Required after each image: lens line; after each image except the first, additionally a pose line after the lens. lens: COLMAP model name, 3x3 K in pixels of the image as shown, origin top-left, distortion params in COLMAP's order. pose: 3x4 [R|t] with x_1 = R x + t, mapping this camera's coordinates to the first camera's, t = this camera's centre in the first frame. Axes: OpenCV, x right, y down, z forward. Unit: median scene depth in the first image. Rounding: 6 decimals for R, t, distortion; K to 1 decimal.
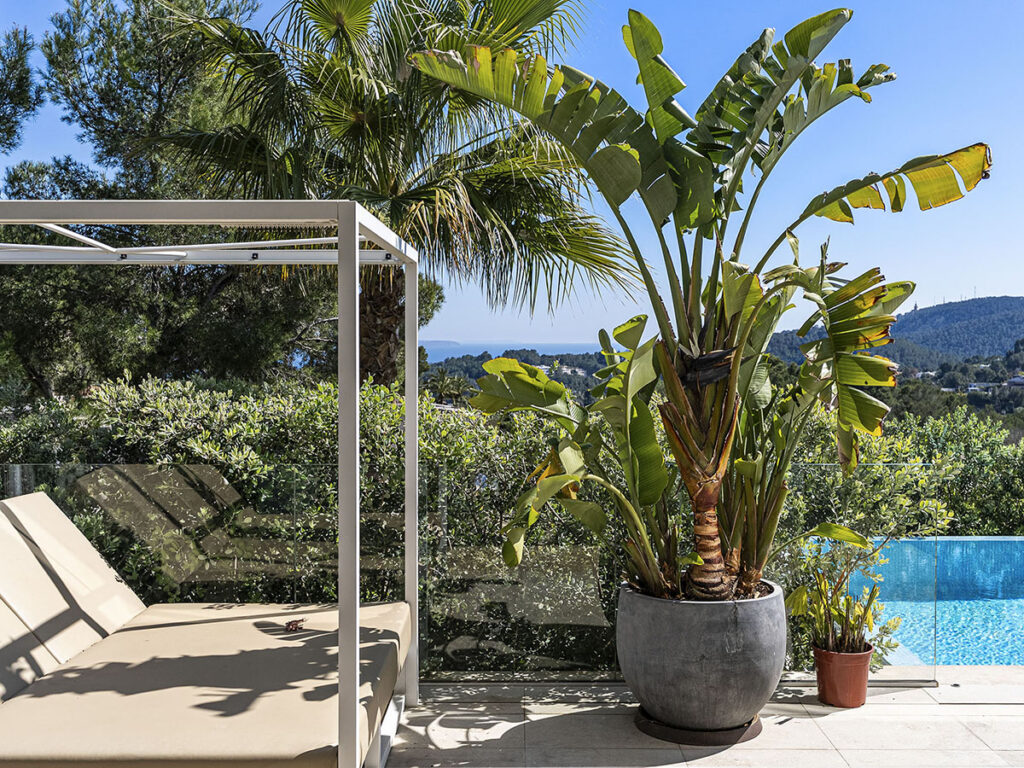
lens RADIAL K [[1087.0, 0, 512.0], [0, 1087.0, 384.0], [0, 0, 1]] dist [0.016340, 0.012303]
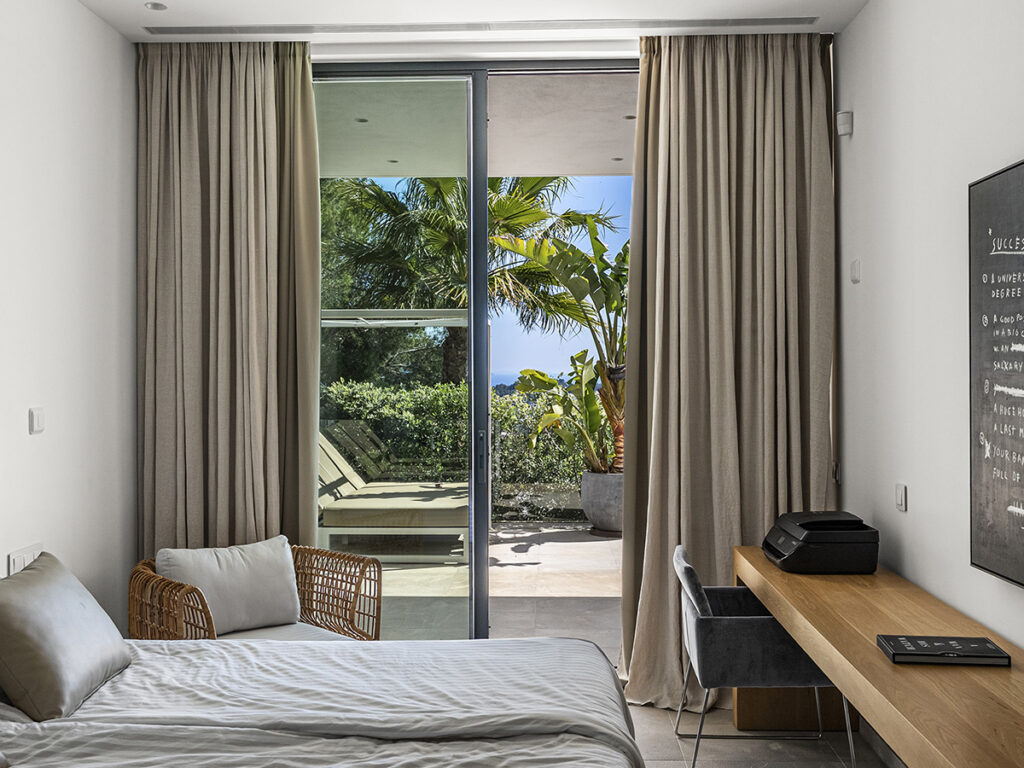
lens RADIAL K [[928.9, 0, 512.0], [0, 928.9, 384.0], [0, 0, 1]] dist [-0.000502, -0.000076]
pose [[0.999506, -0.001697, -0.031391, 0.015525], [0.000947, 0.999714, -0.023895, 0.054921], [0.031423, 0.023853, 0.999222, -0.944979]]
